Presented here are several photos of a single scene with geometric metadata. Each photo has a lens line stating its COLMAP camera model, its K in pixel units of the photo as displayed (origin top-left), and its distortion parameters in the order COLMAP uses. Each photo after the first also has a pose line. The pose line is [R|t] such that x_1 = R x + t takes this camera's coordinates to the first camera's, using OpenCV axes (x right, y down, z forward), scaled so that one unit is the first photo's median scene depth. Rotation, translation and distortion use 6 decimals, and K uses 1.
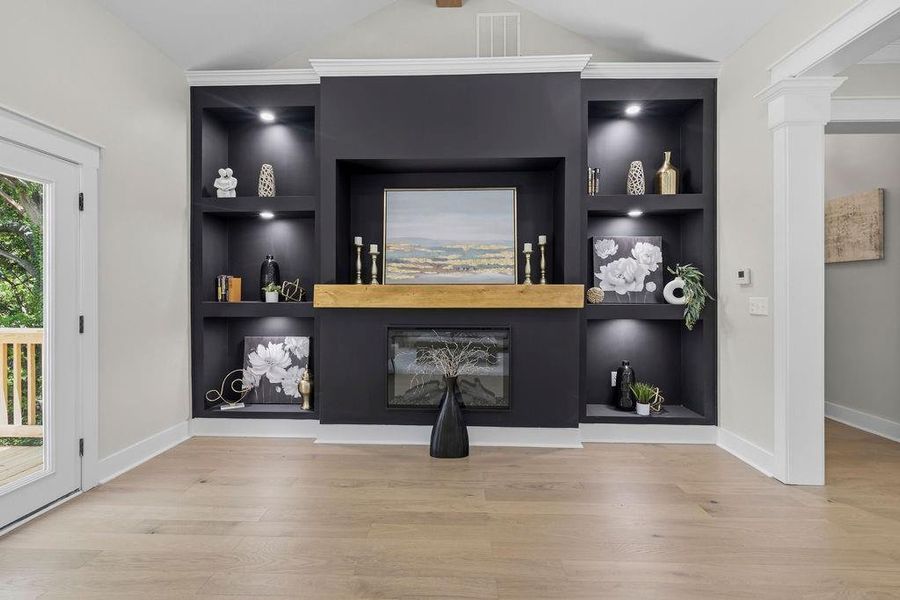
lens RADIAL K [[393.3, 0, 449.2], [0, 393.3, 294.6], [0, 0, 1]] dist [0.000454, 0.000145]
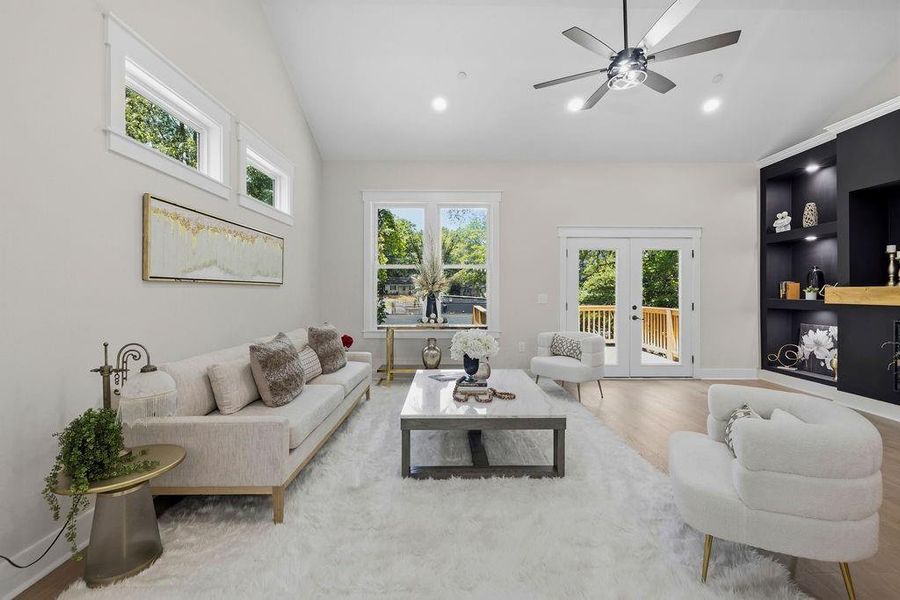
lens RADIAL K [[379.0, 0, 452.7], [0, 379.0, 291.3], [0, 0, 1]] dist [-0.000089, 0.000013]
pose [[0.045892, -0.004317, -0.998937, 0.844915], [-0.004909, 0.999978, -0.004547, 0.001139], [0.998934, 0.005113, 0.045869, -0.354051]]
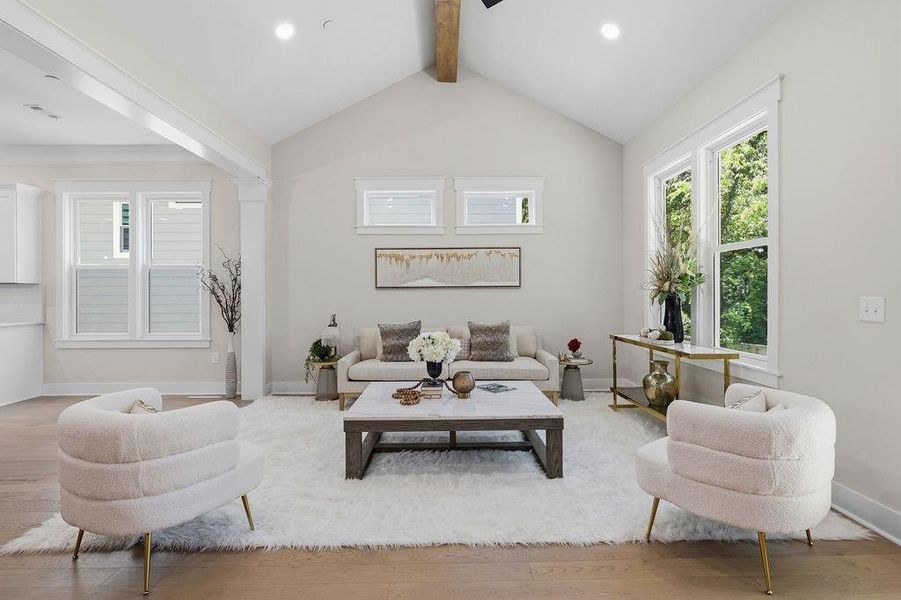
lens RADIAL K [[426.4, 0, 448.9], [0, 426.4, 297.4], [0, 0, 1]] dist [-0.000983, -0.000008]
pose [[-0.999300, 0.001917, -0.037352, -0.015914], [0.001444, 0.999919, 0.012680, -0.006363], [0.037373, 0.012617, -0.999222, 0.675774]]
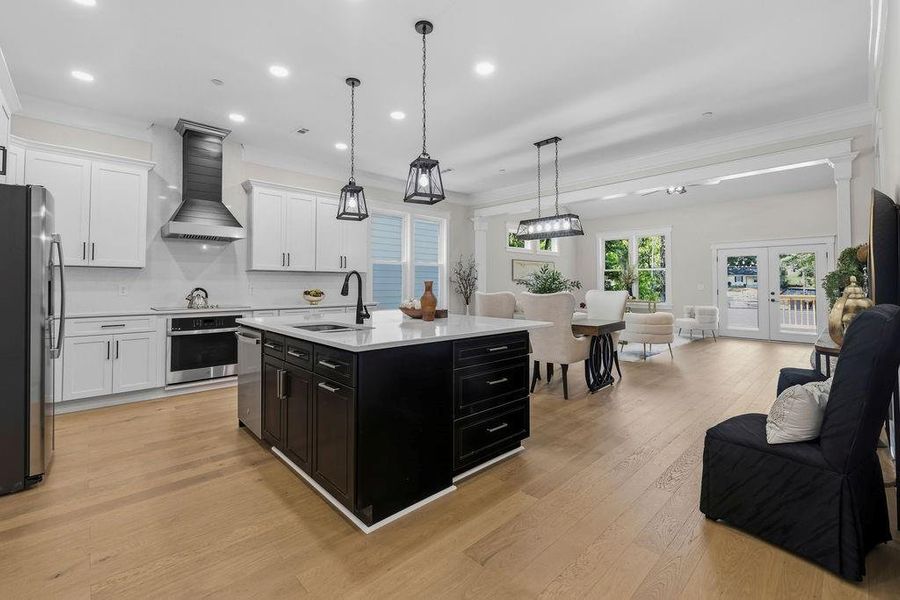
lens RADIAL K [[384.2, 0, 448.6], [0, 384.2, 284.5], [0, 0, 1]] dist [0.013221, -0.000017]
pose [[-0.703843, -0.001749, -0.710353, 2.373491], [-0.005876, 0.999977, 0.003360, 0.006736], [0.710331, 0.006538, -0.703838, 0.708721]]
